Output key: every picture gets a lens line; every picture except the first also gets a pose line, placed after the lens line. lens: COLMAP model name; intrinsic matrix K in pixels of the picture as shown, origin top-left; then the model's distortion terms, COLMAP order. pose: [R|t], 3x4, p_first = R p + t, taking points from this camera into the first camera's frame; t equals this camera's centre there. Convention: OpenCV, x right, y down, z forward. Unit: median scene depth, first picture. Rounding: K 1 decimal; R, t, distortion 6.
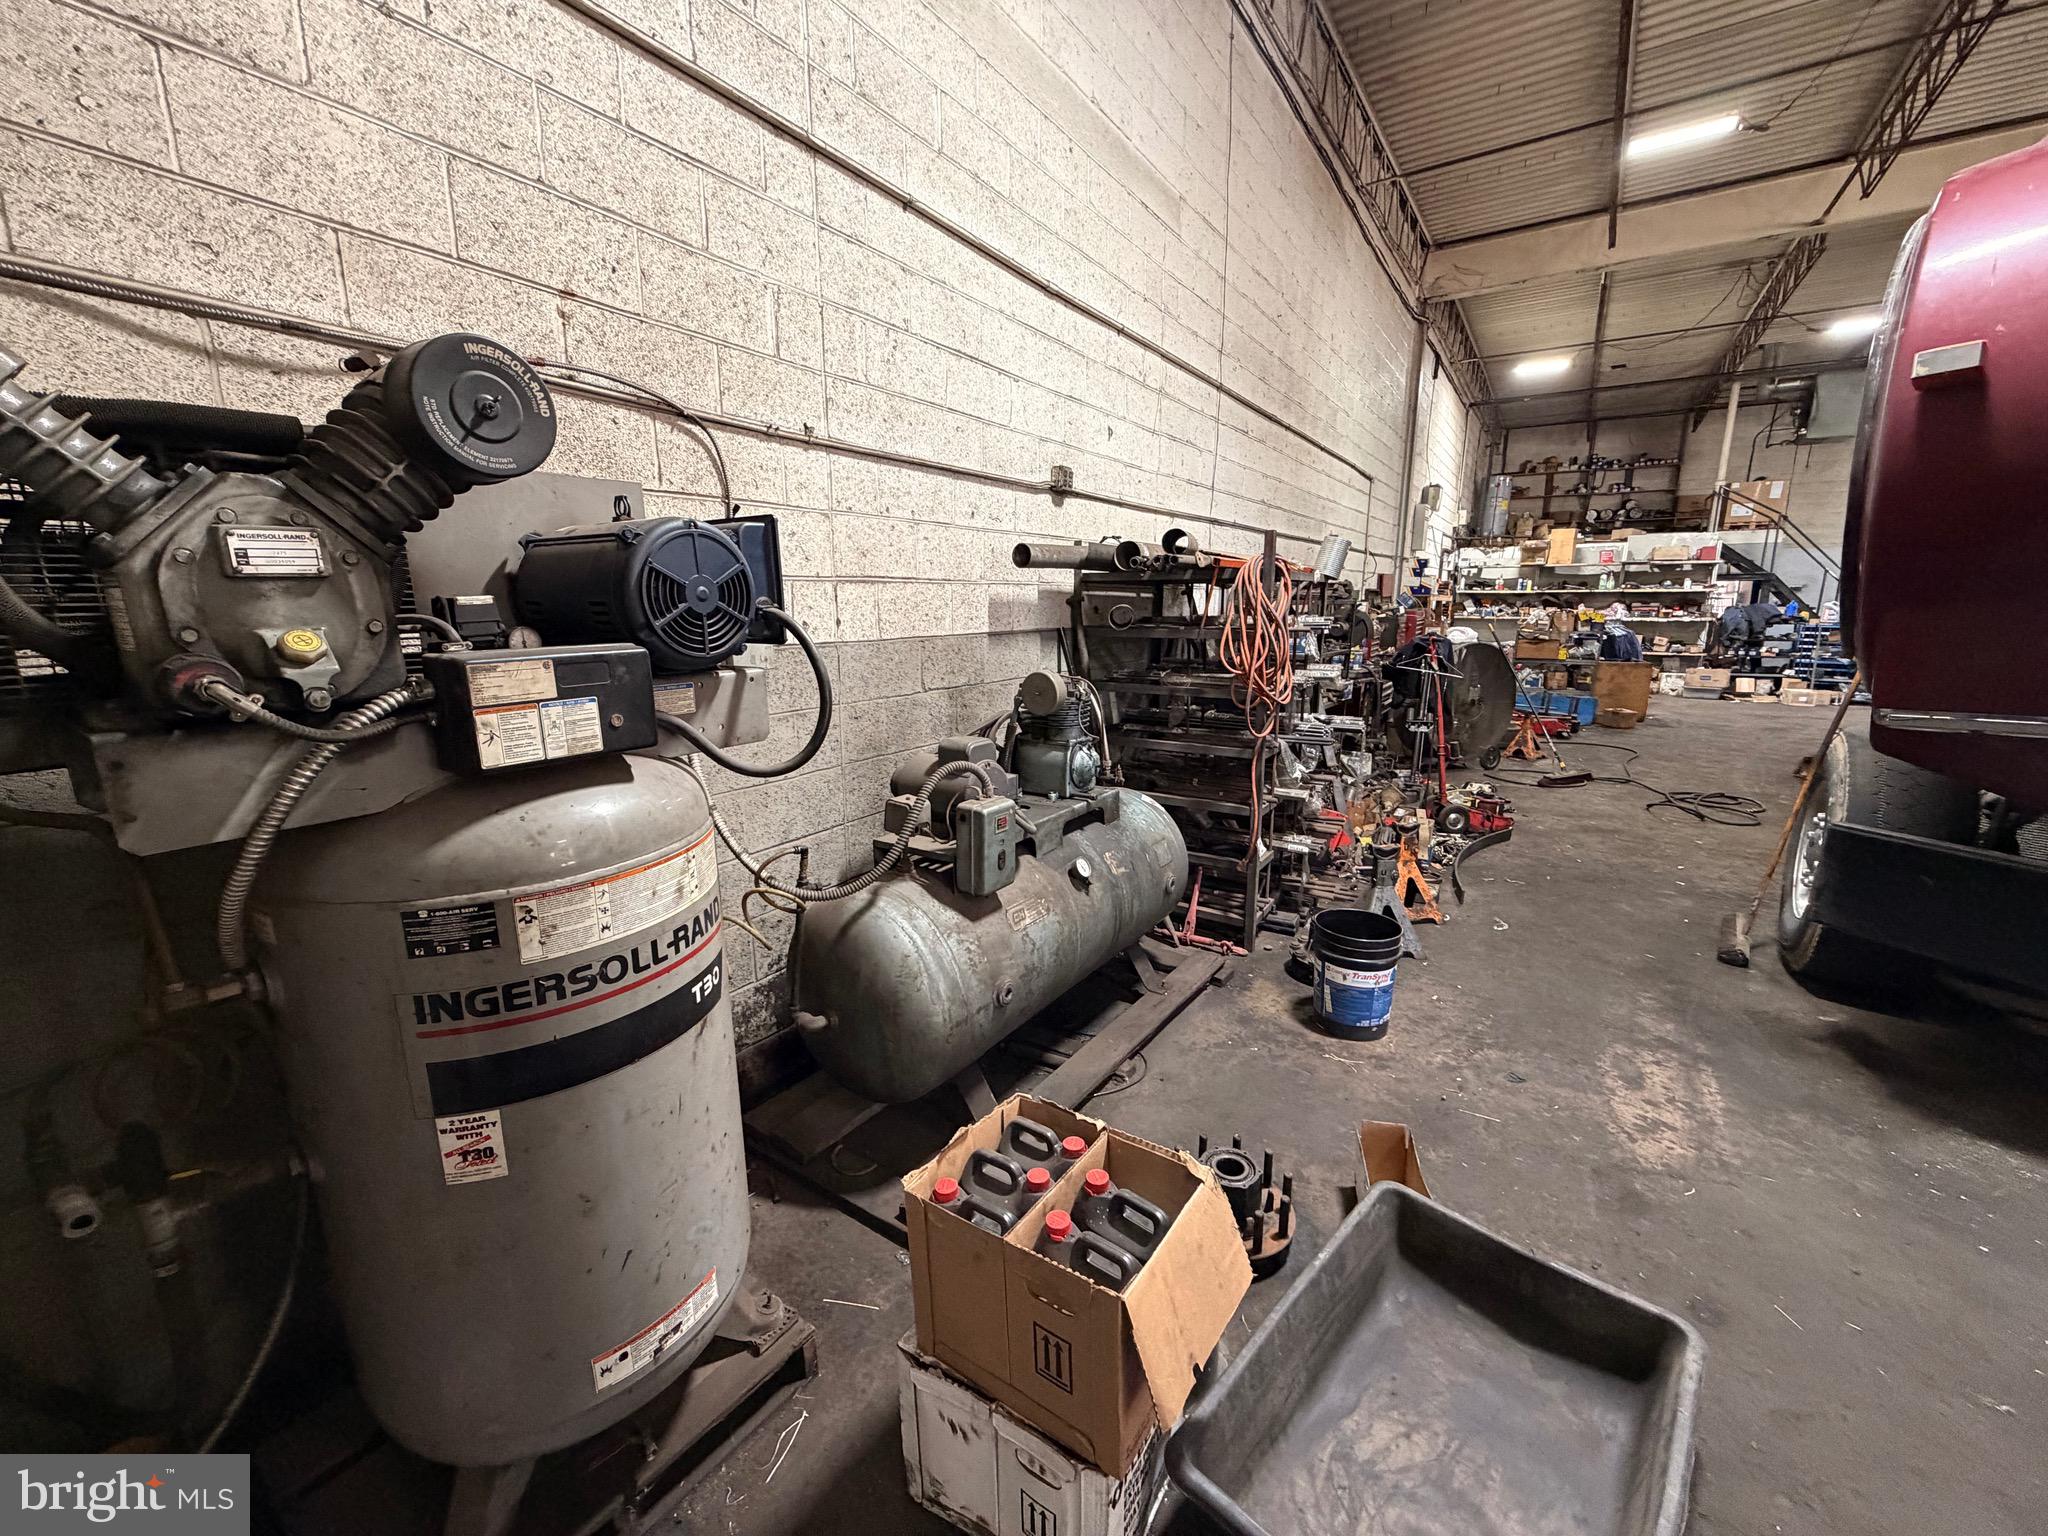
lens RADIAL K [[814.3, 0, 1022.4], [0, 814.3, 763.4], [0, 0, 1]] dist [0.000591, -0.000522]
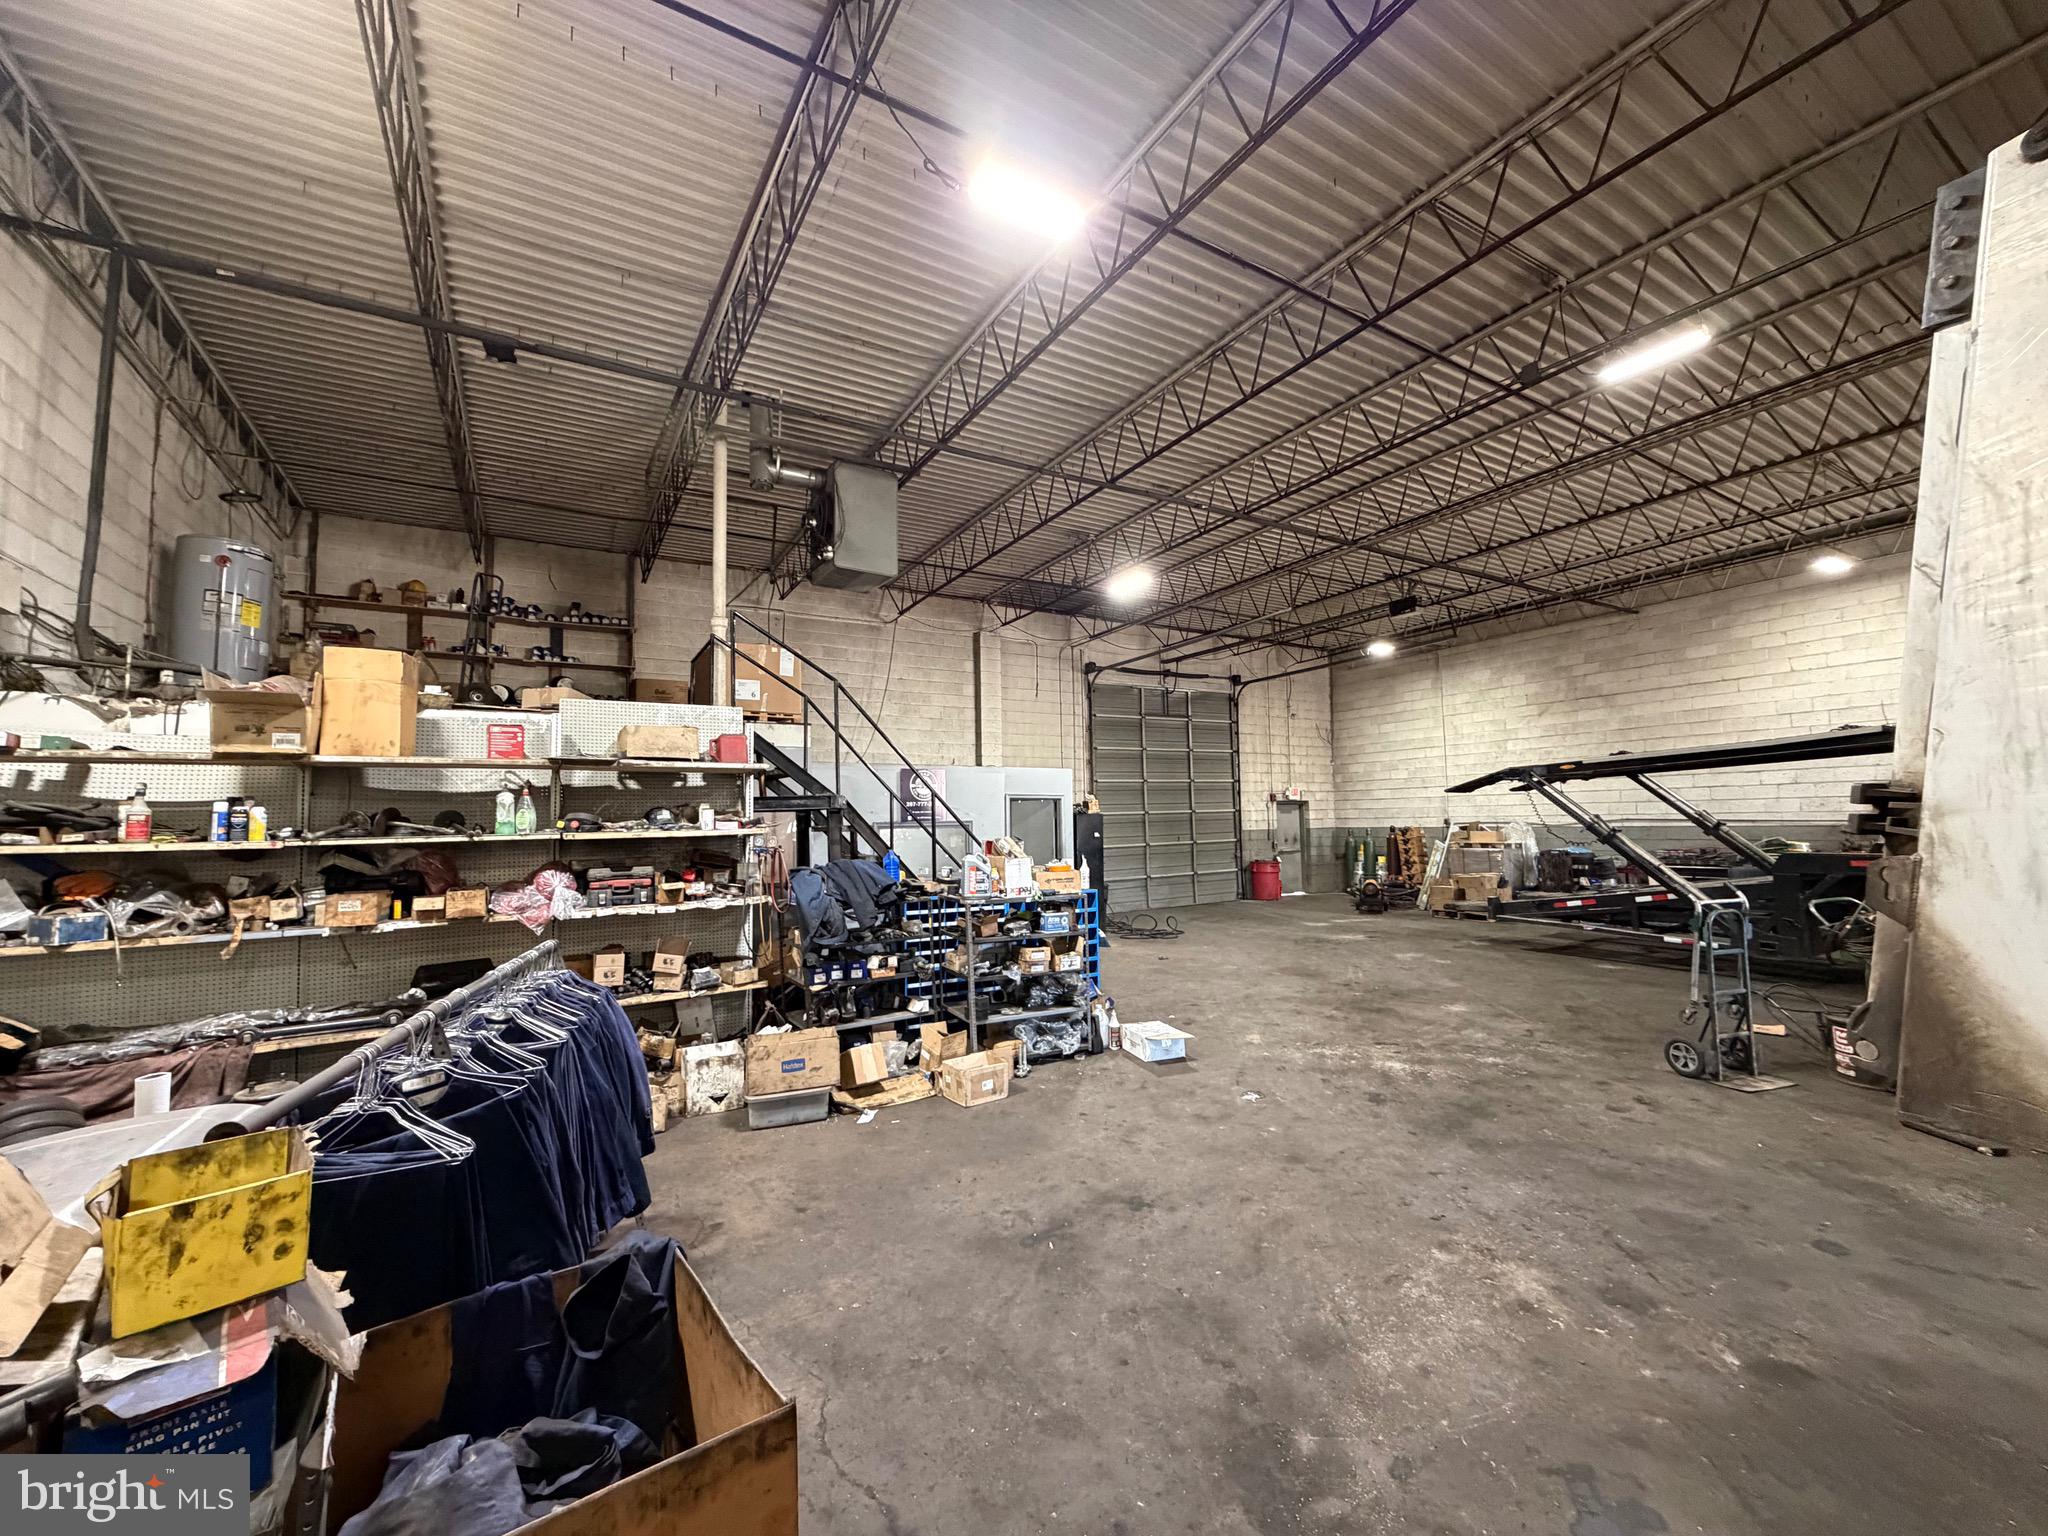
lens RADIAL K [[814.3, 0, 1024.8], [0, 814.3, 763.6], [0, 0, 1]] dist [0.000591, -0.000522]
pose [[0.428370, 0.057537, 0.901770, 0.490043], [0.199110, 0.967431, -0.156310, -0.143565], [-0.881393, 0.246510, 0.402963, 0.654490]]
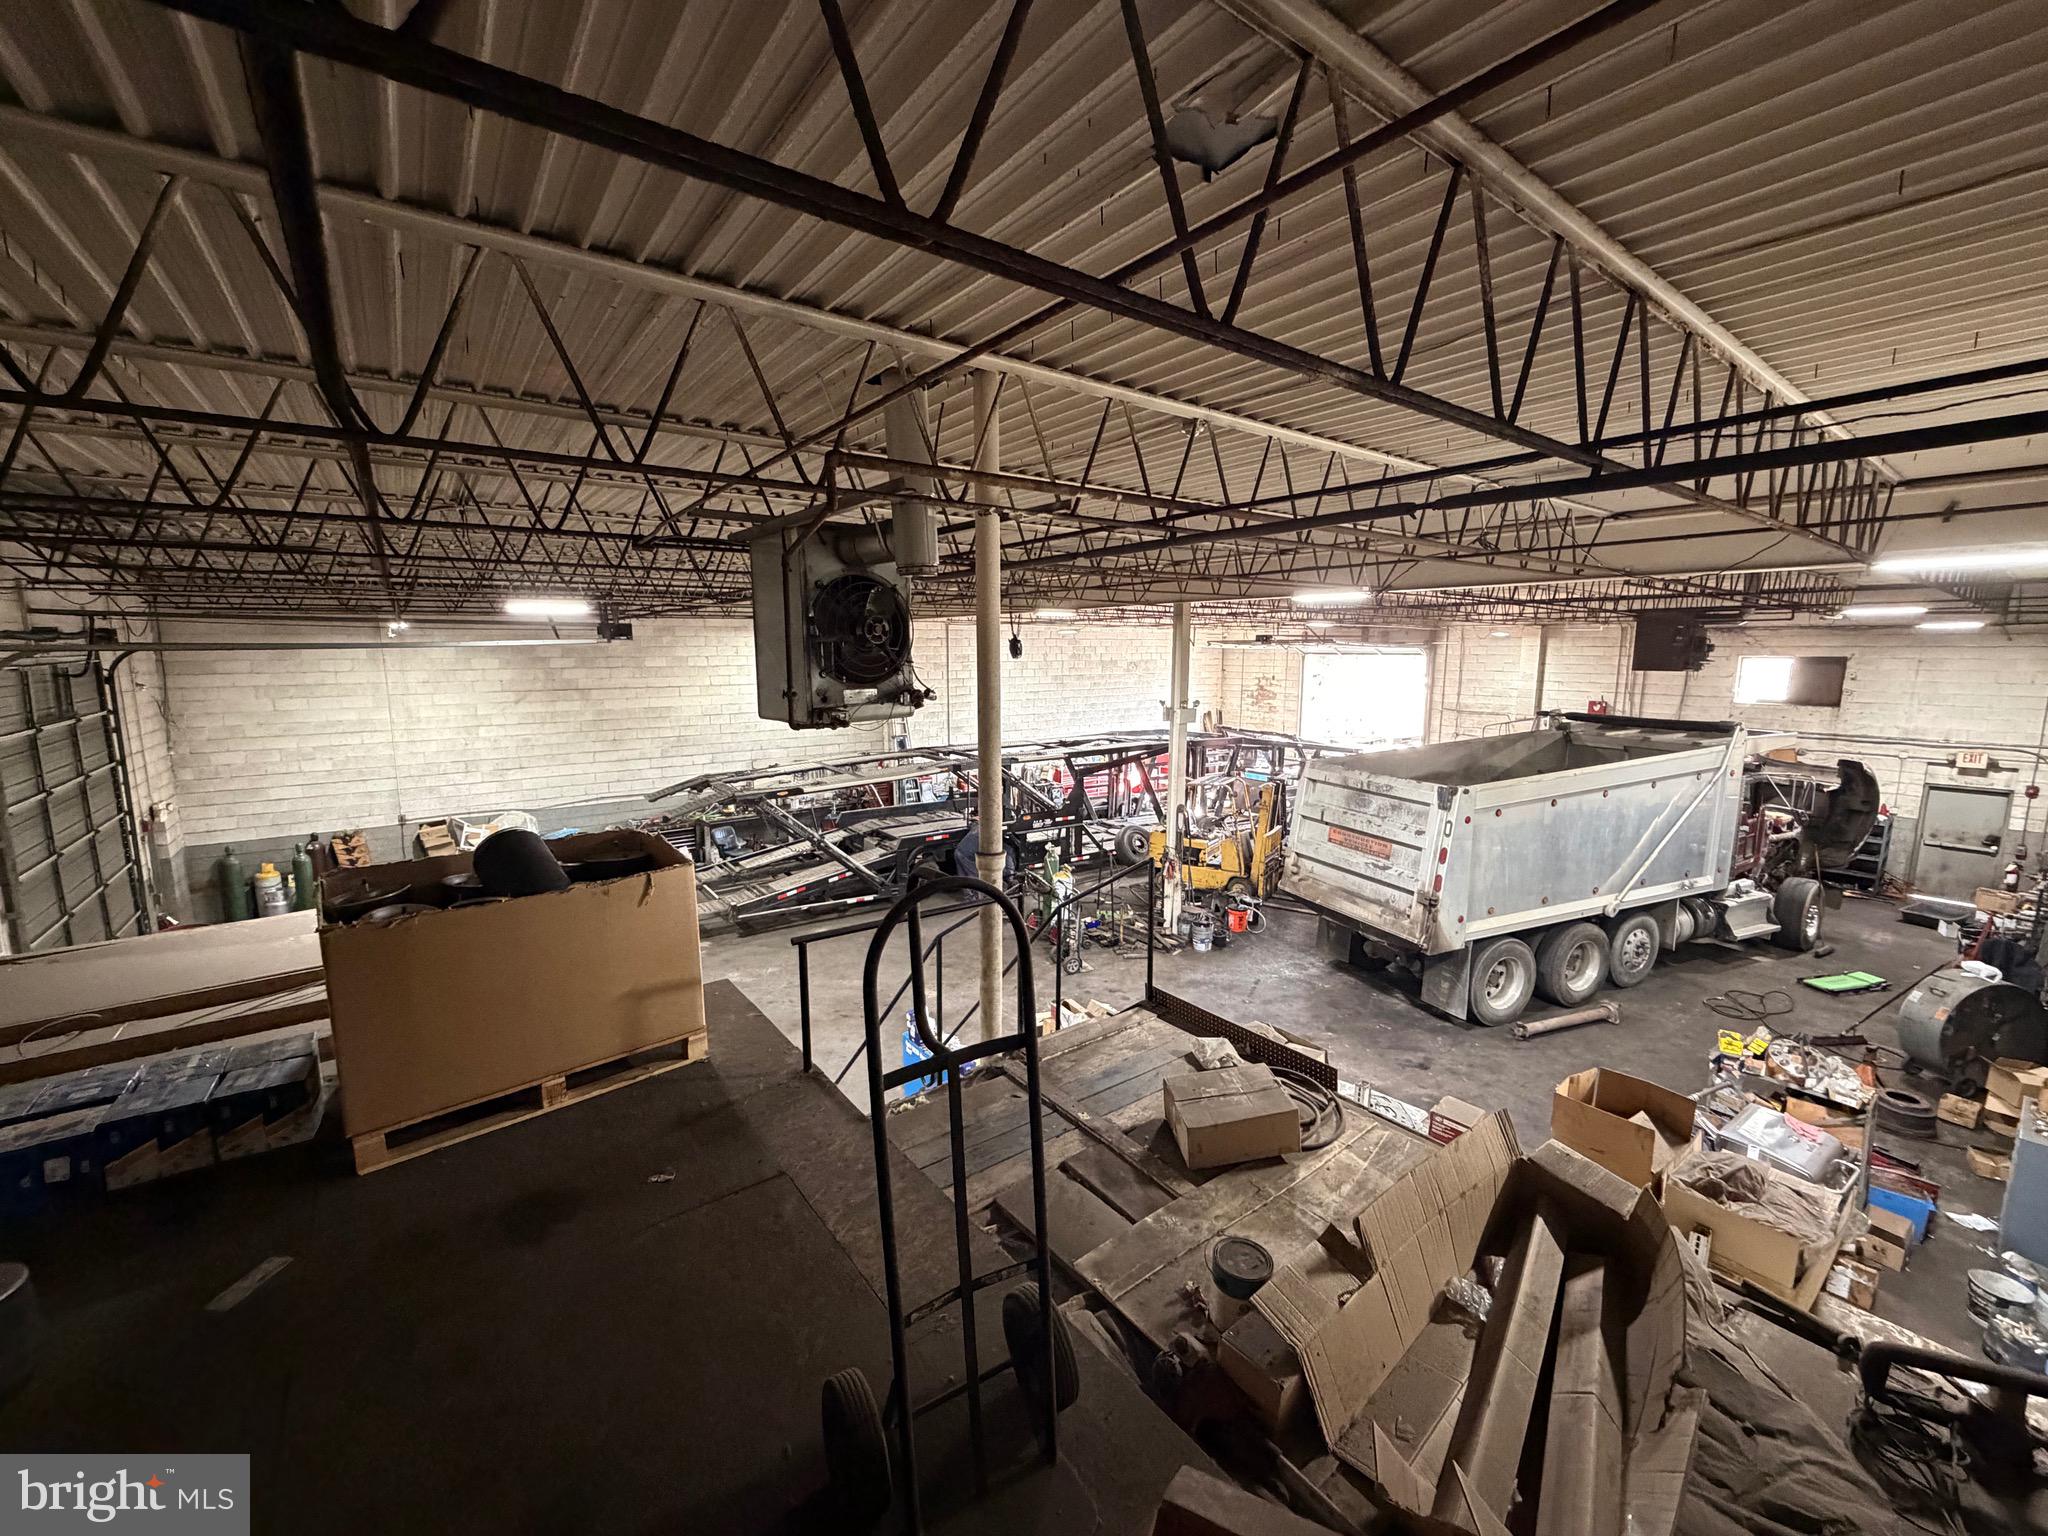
lens RADIAL K [[814.3, 0, 1018.9], [0, 814.3, 765.9], [0, 0, 1]] dist [0.000591, -0.000522]
pose [[-0.942957, -0.045523, 0.329786, 0.839013], [0.069281, 0.942085, 0.328140, -0.560177], [-0.325625, 0.332270, -0.885192, 1.408035]]
